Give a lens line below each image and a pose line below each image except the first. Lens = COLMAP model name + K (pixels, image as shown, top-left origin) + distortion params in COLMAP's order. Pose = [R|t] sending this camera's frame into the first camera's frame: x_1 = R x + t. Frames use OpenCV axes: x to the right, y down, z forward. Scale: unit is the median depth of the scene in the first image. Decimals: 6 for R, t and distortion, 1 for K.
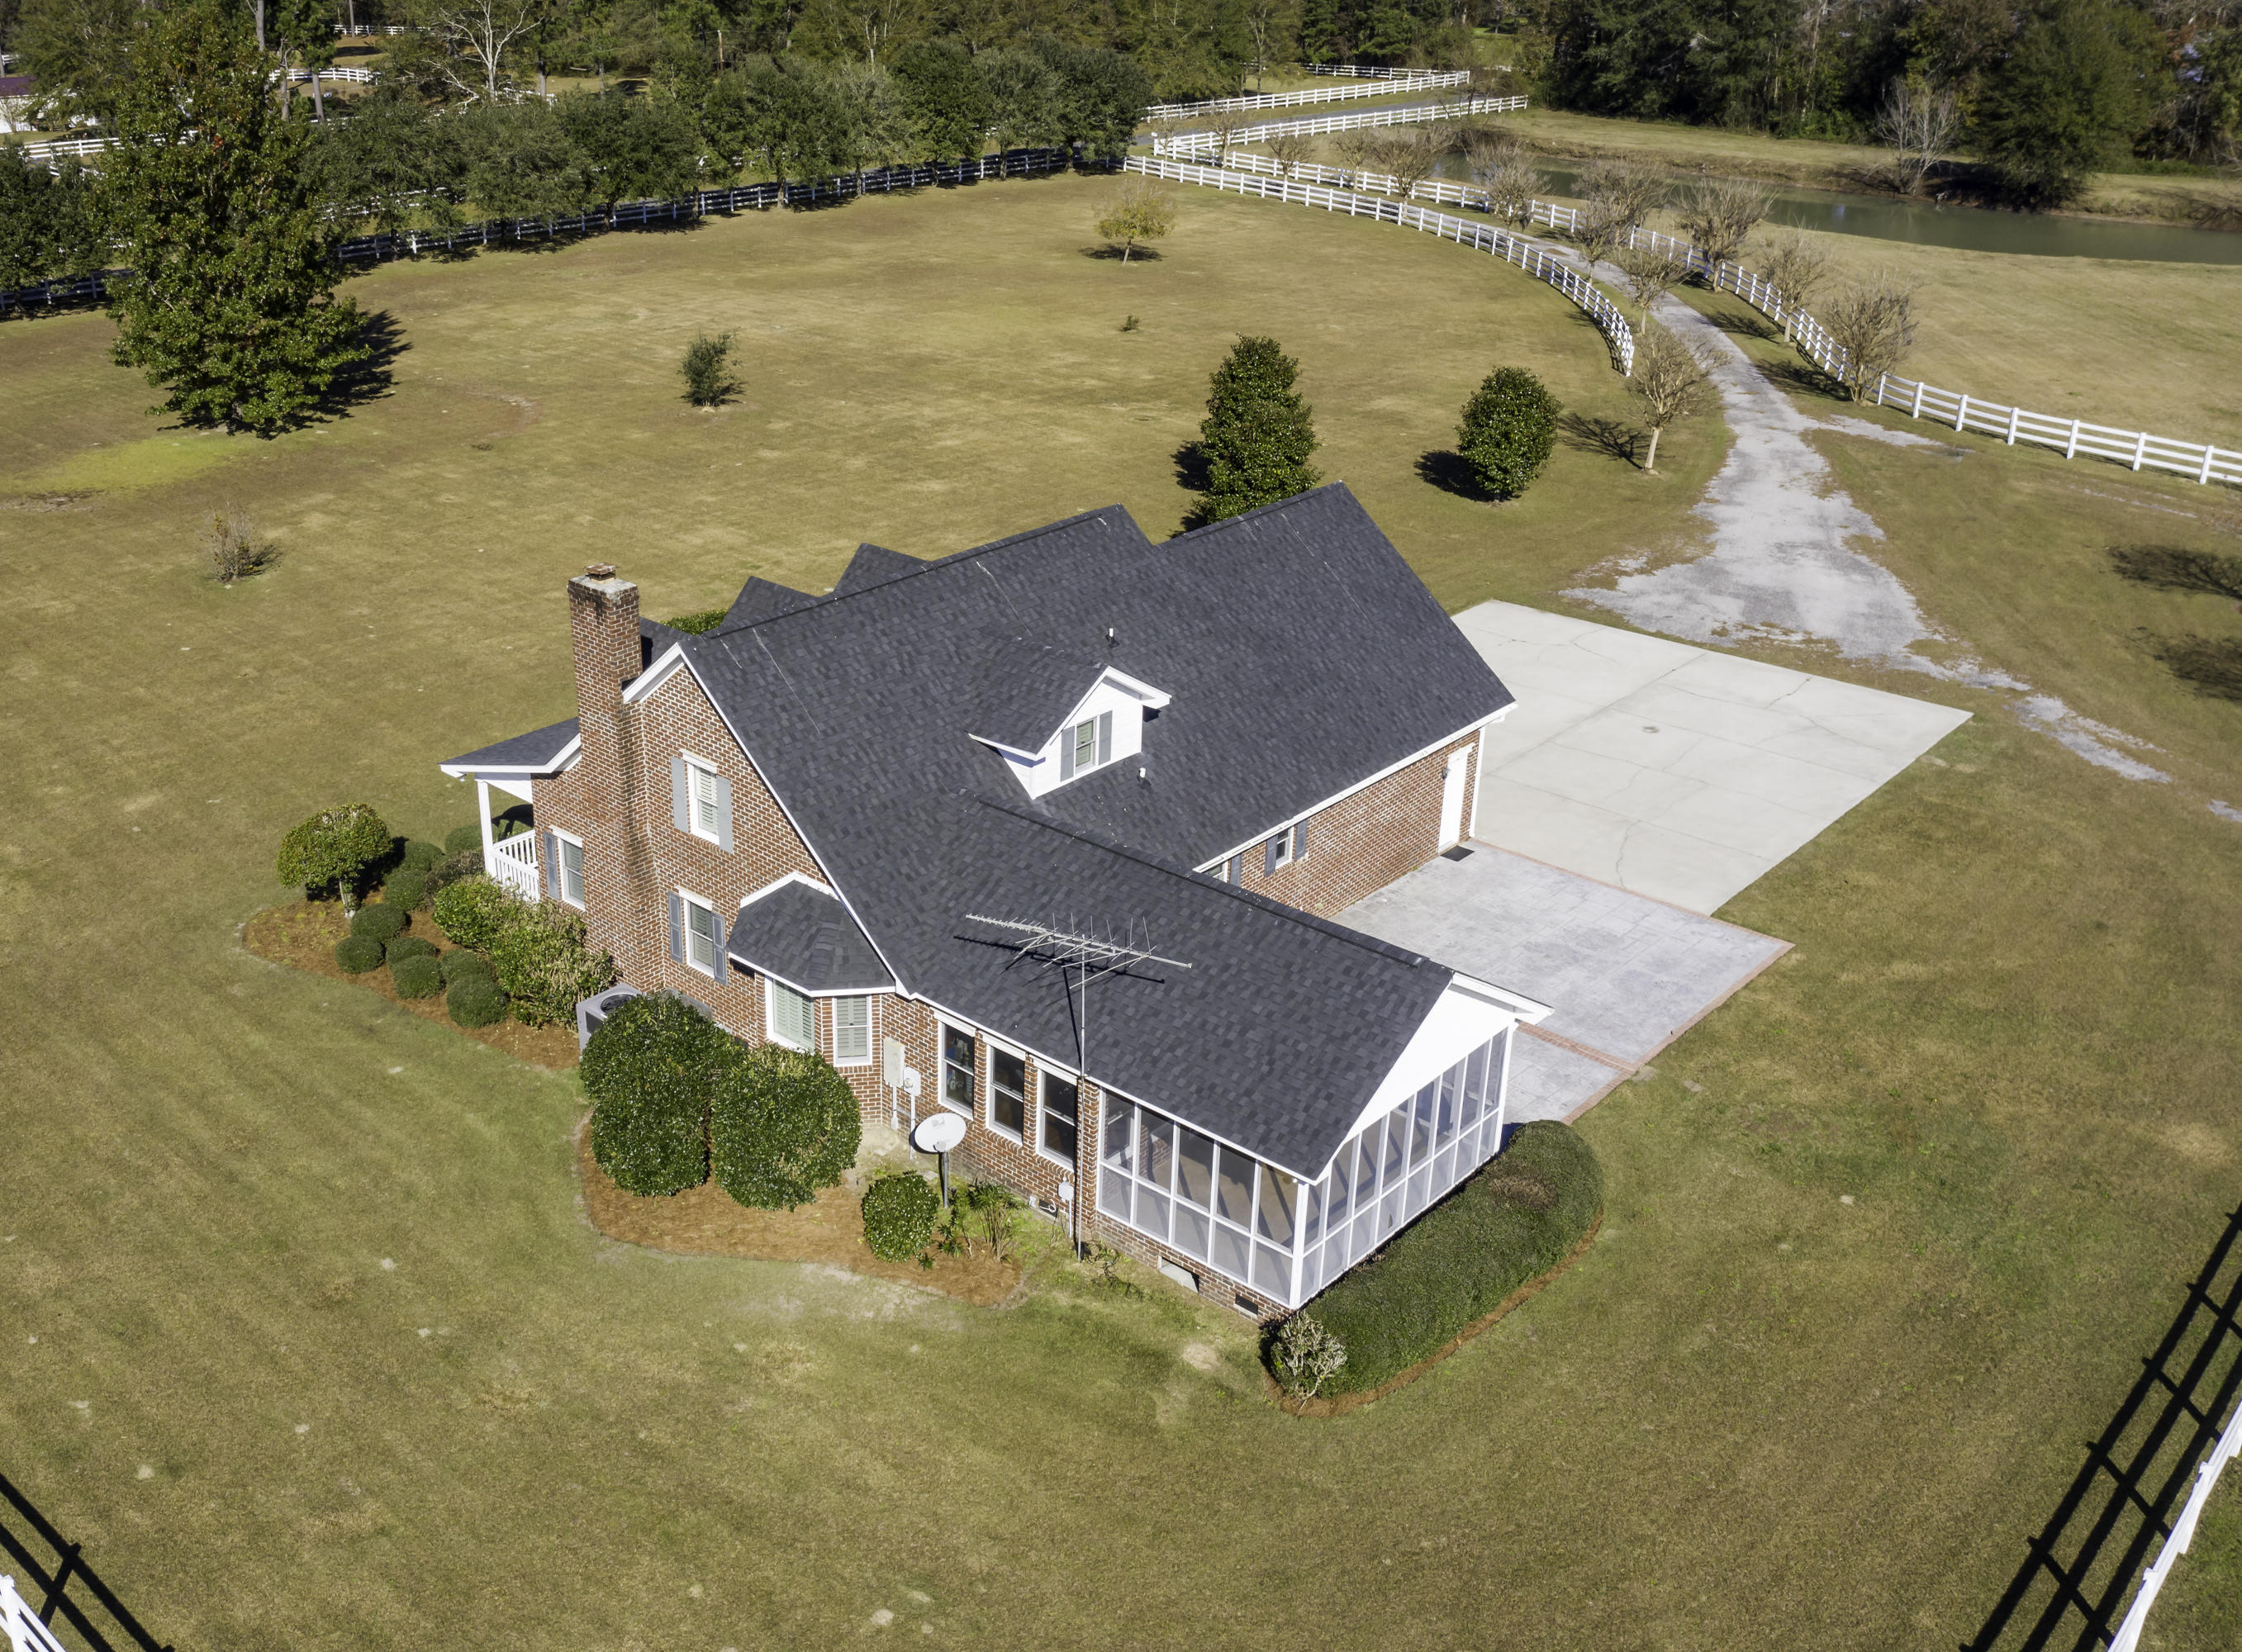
lens RADIAL K [[2135.3, 0, 992.6], [0, 2135.3, 721.2], [0, 0, 1]] dist [-0.029642, 0.000000]
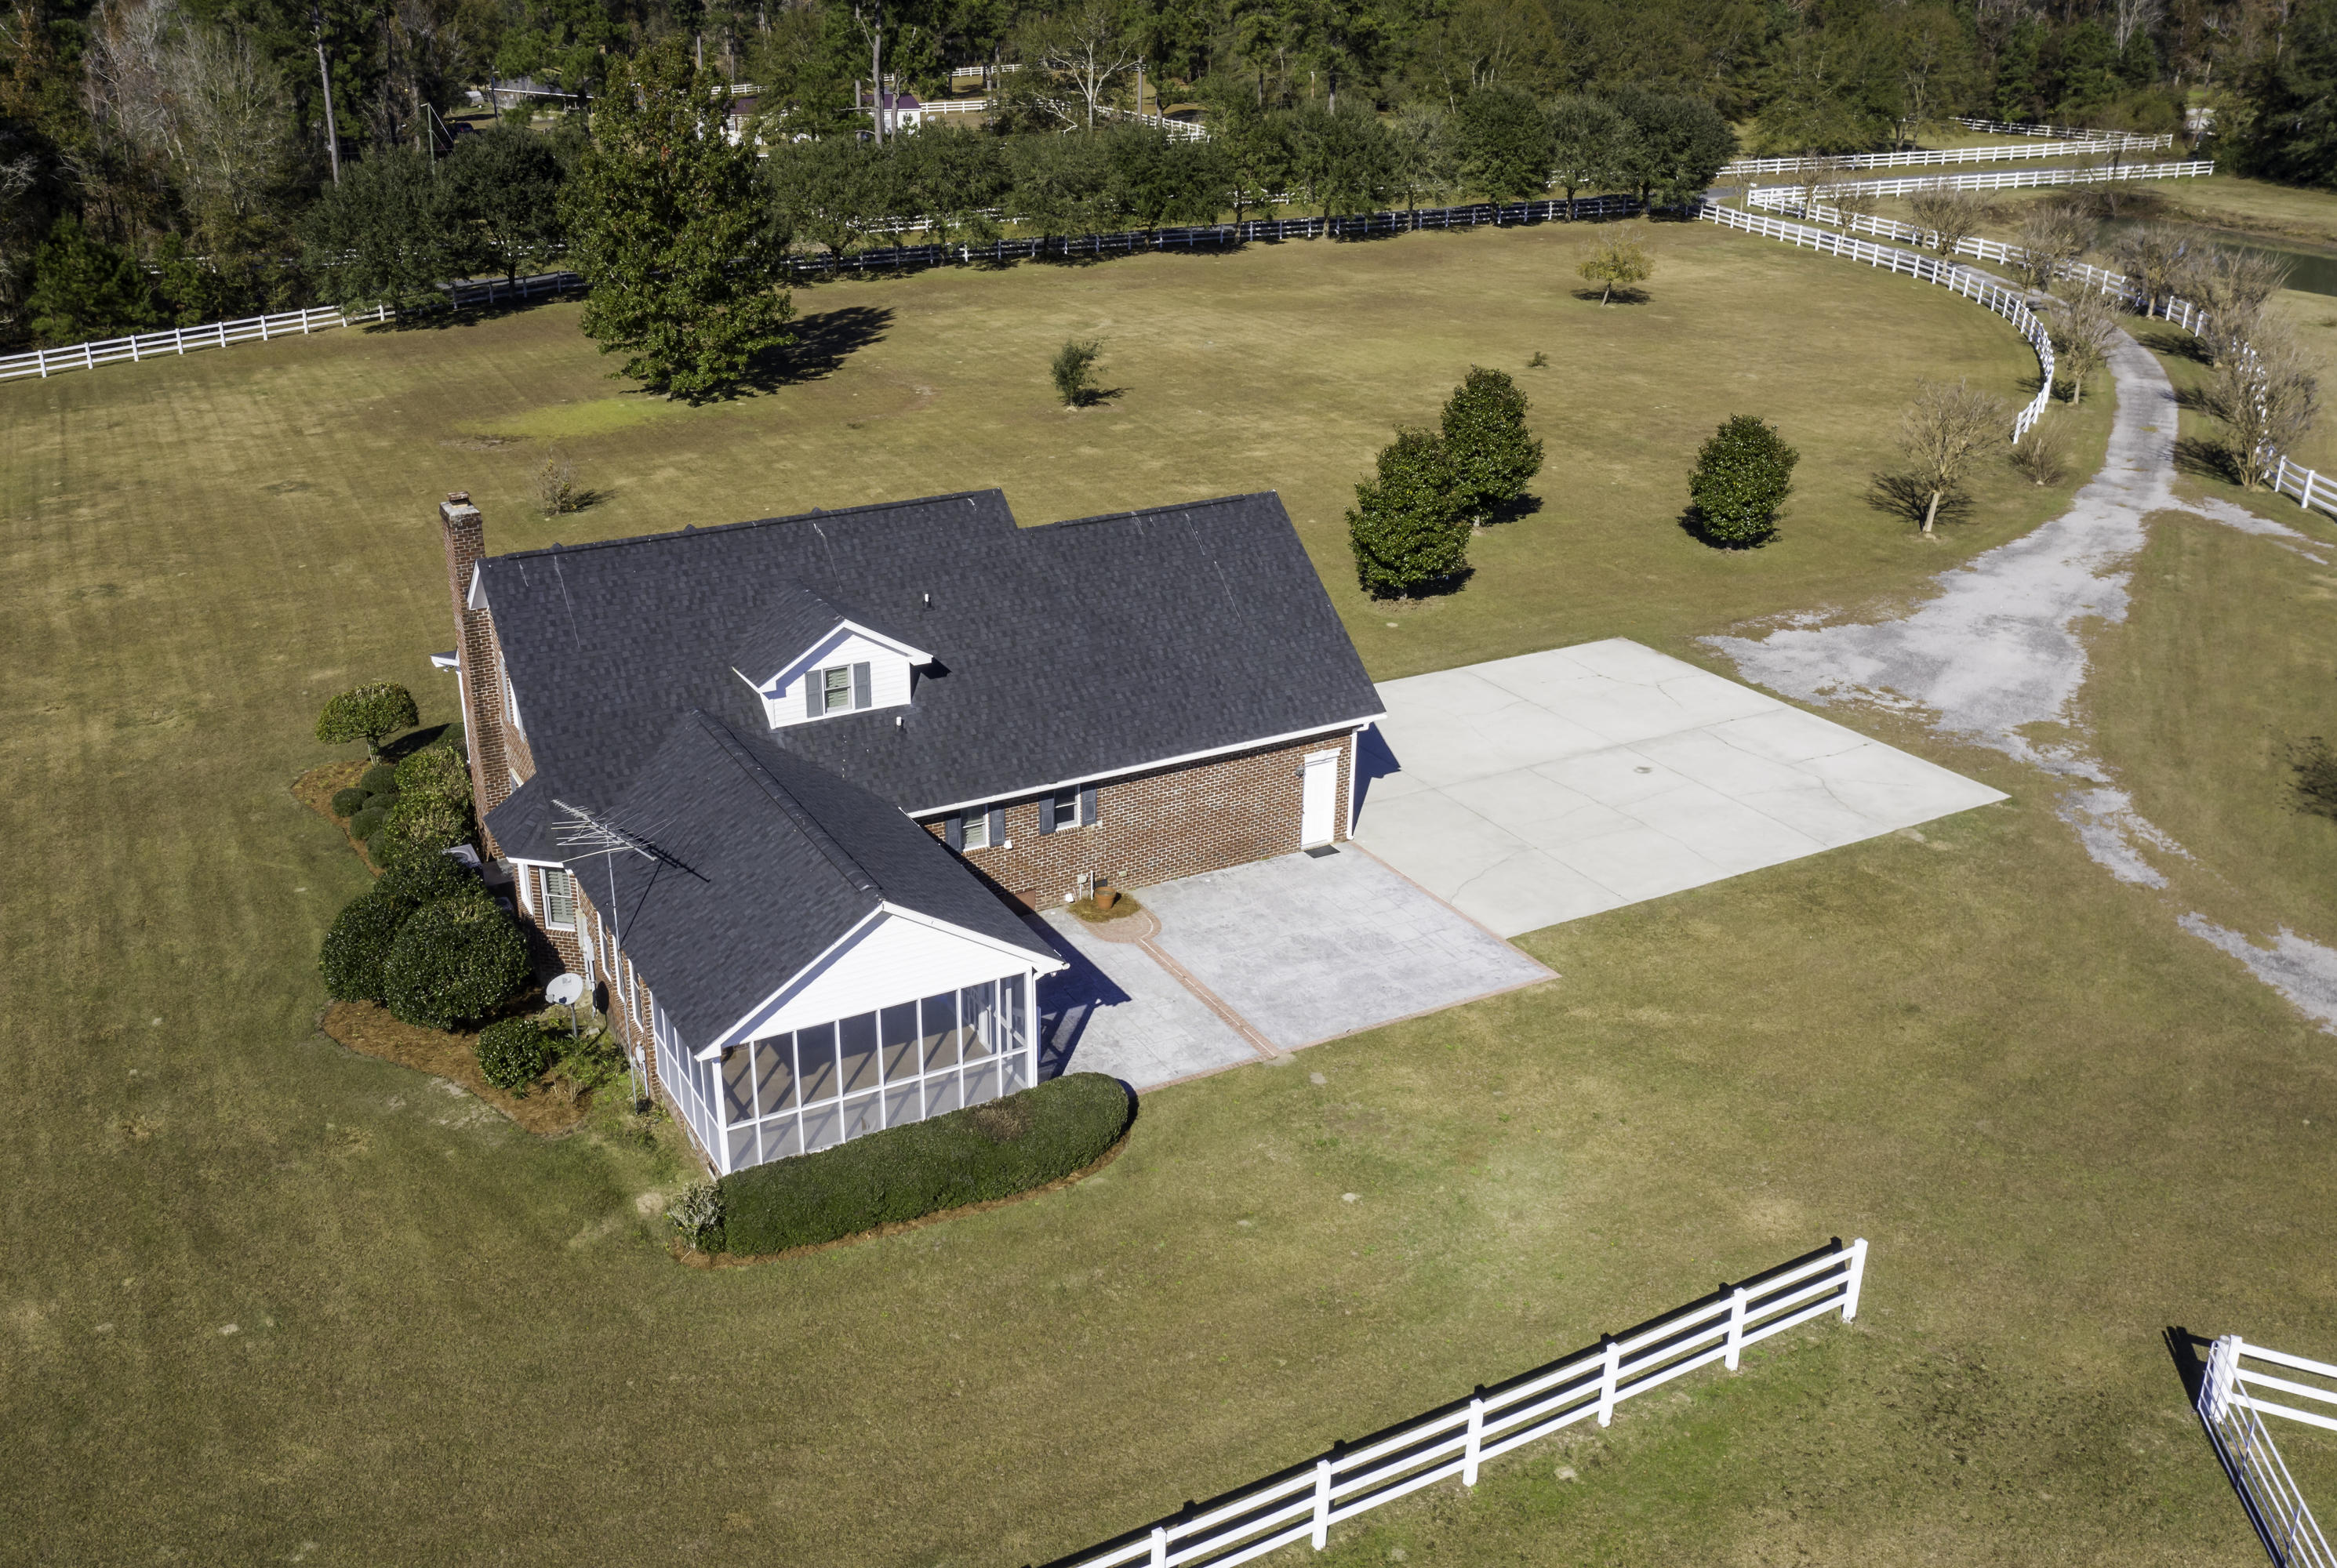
lens RADIAL K [[2057.8, 0, 1121.5], [0, 2057.8, 678.1], [0, 0, 1]] dist [-0.031151, 0.007473]
pose [[0.947117, 0.107760, -0.302254, 0.271935], [-0.116338, 0.993155, -0.010463, -0.000284], [0.299057, 0.045074, 0.953170, 0.004080]]
